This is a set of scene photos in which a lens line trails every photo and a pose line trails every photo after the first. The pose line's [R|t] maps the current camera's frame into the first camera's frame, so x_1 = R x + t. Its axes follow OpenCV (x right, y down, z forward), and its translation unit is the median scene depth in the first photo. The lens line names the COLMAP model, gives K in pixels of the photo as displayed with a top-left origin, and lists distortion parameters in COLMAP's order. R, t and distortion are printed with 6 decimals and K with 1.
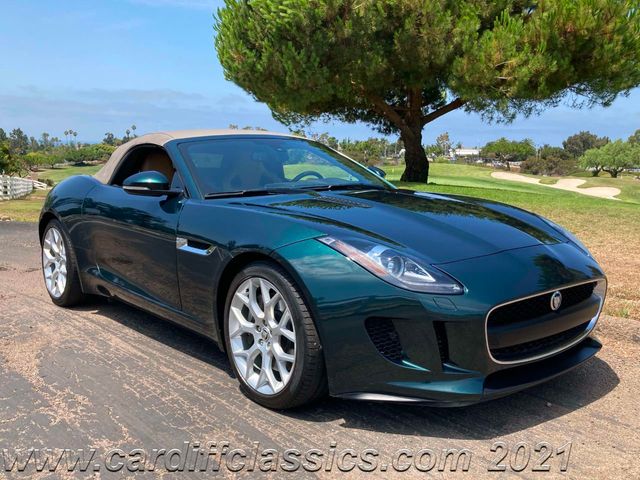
lens RADIAL K [[642.2, 0, 322.2], [0, 642.2, 238.5], [0, 0, 1]] dist [0.057474, -0.143851]
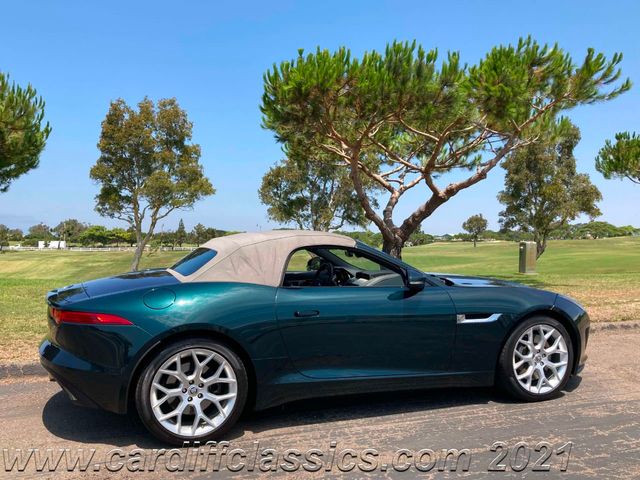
lens RADIAL K [[596.1, 0, 319.0], [0, 596.1, 240.2], [0, 0, 1]] dist [0.012950, -0.014751]
pose [[0.332204, -0.012427, 0.943126, -0.360113], [0.118685, 0.992516, -0.028728, -0.037572], [-0.935710, 0.121478, 0.331193, 0.199394]]
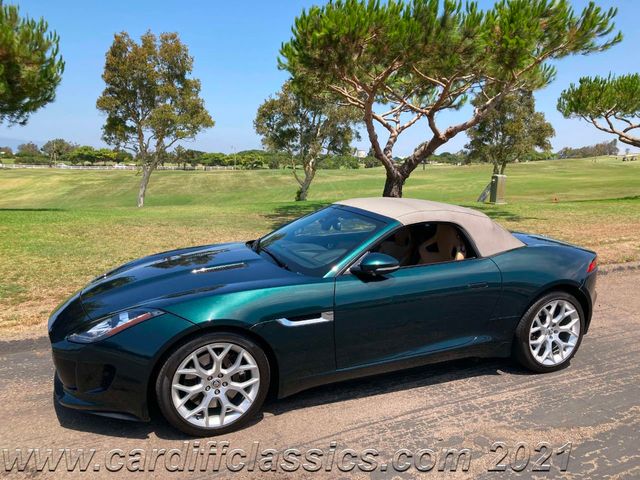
lens RADIAL K [[516.9, 0, 329.9], [0, 516.9, 240.4], [0, 0, 1]] dist [0.003866, 0.011013]
pose [[0.254393, -0.155141, 0.954576, -0.343374], [0.109876, 0.985294, 0.130851, -0.075372], [-0.960839, 0.071598, 0.267698, 0.283437]]
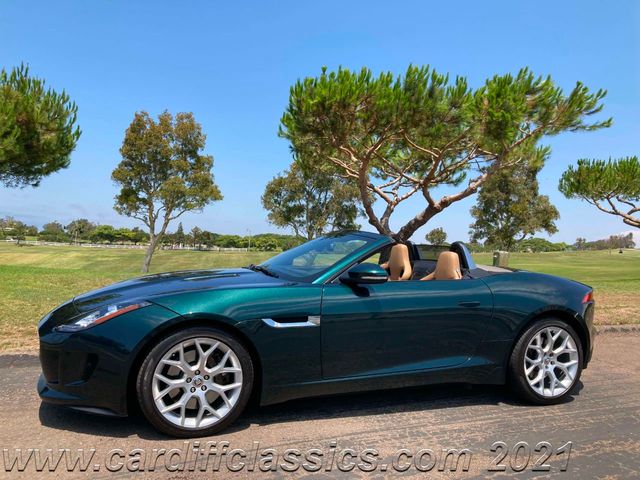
lens RADIAL K [[515.8, 0, 323.2], [0, 515.8, 232.8], [0, 0, 1]] dist [0.013069, 0.004781]
pose [[0.290732, 0.022846, 0.956532, -0.335477], [0.083340, 0.995311, -0.049103, -0.037508], [-0.953168, 0.093994, 0.287464, 0.256755]]
